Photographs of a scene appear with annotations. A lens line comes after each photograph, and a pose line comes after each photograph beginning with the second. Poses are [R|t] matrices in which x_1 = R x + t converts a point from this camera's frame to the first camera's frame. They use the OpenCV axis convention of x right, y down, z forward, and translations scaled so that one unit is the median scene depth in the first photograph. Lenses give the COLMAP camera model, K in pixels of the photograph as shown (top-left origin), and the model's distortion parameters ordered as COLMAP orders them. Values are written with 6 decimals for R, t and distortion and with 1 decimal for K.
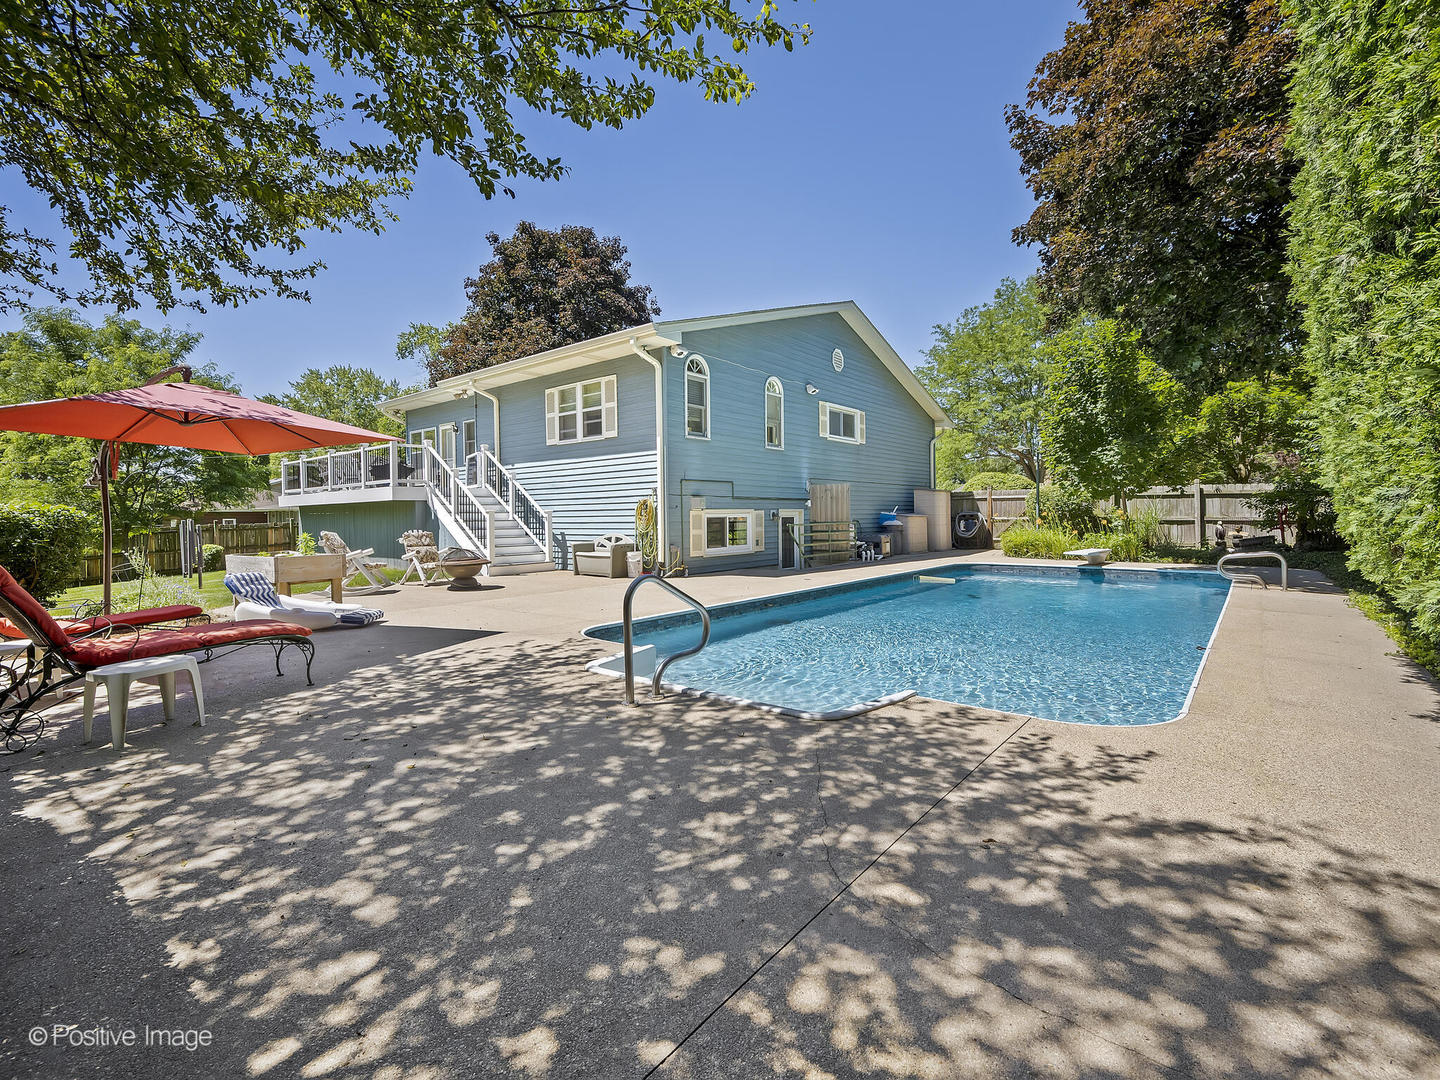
lens RADIAL K [[646.8, 0, 727.1], [0, 646.8, 529.9], [0, 0, 1]] dist [-0.008966, 0.002129]
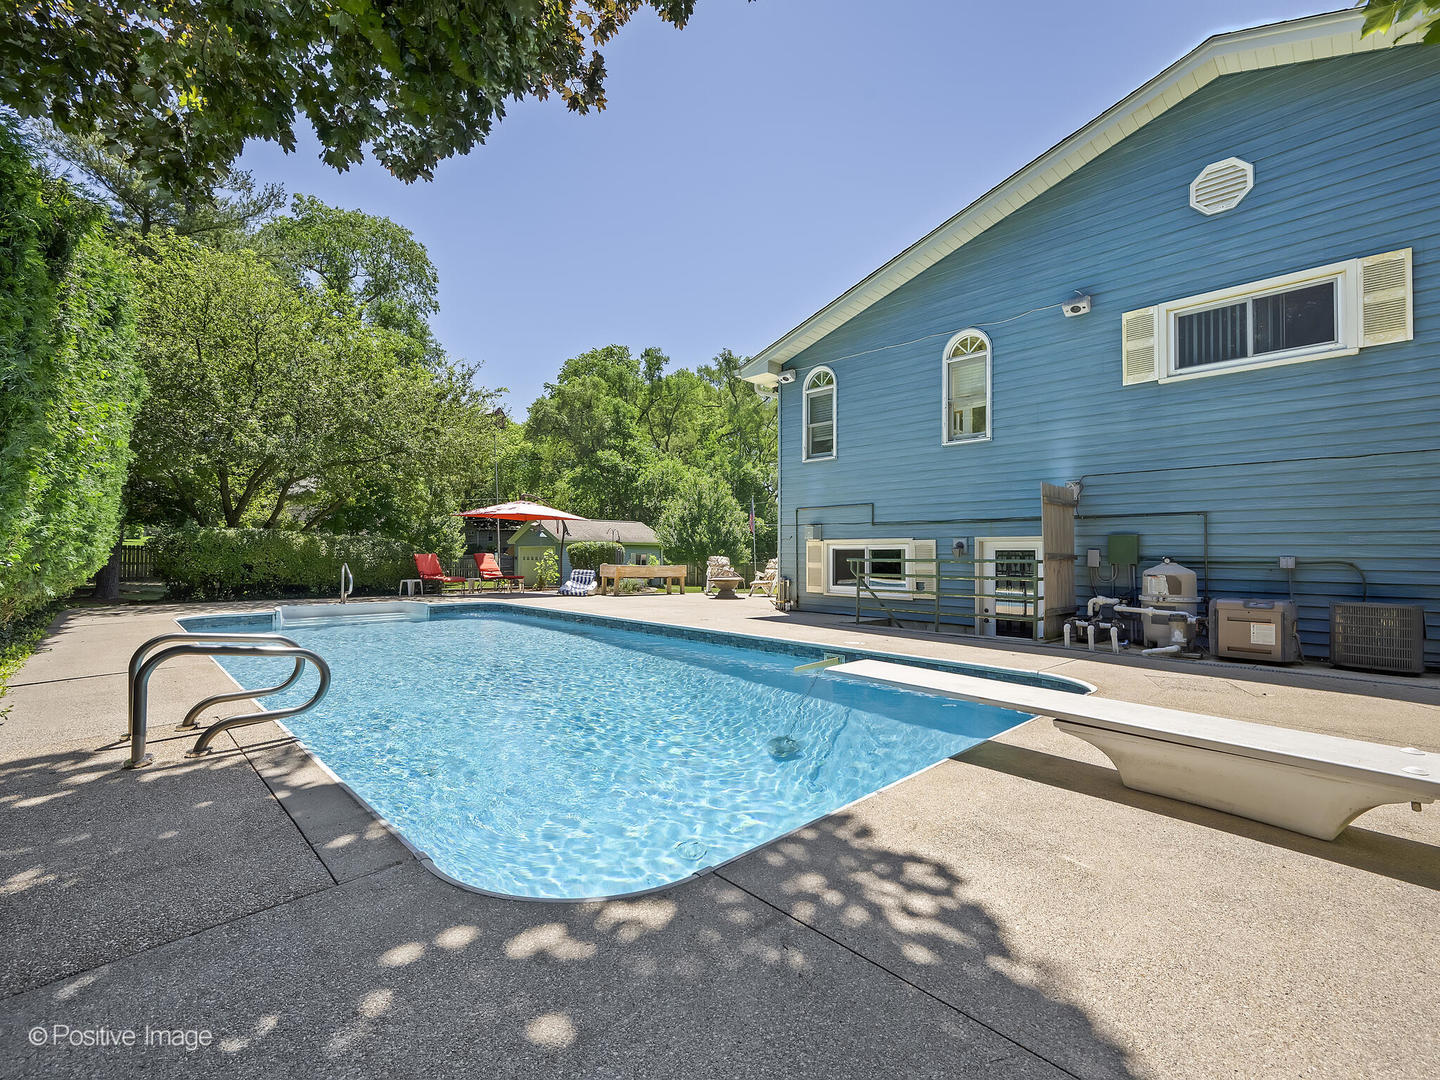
lens RADIAL K [[646.8, 0, 724.6], [0, 646.8, 548.0], [0, 0, 1]] dist [-0.008966, 0.002129]
pose [[-0.133891, 0.001700, -0.990995, 0.759725], [-0.031670, 0.999480, 0.005994, -0.018990], [0.990490, 0.032187, -0.133768, 0.884853]]
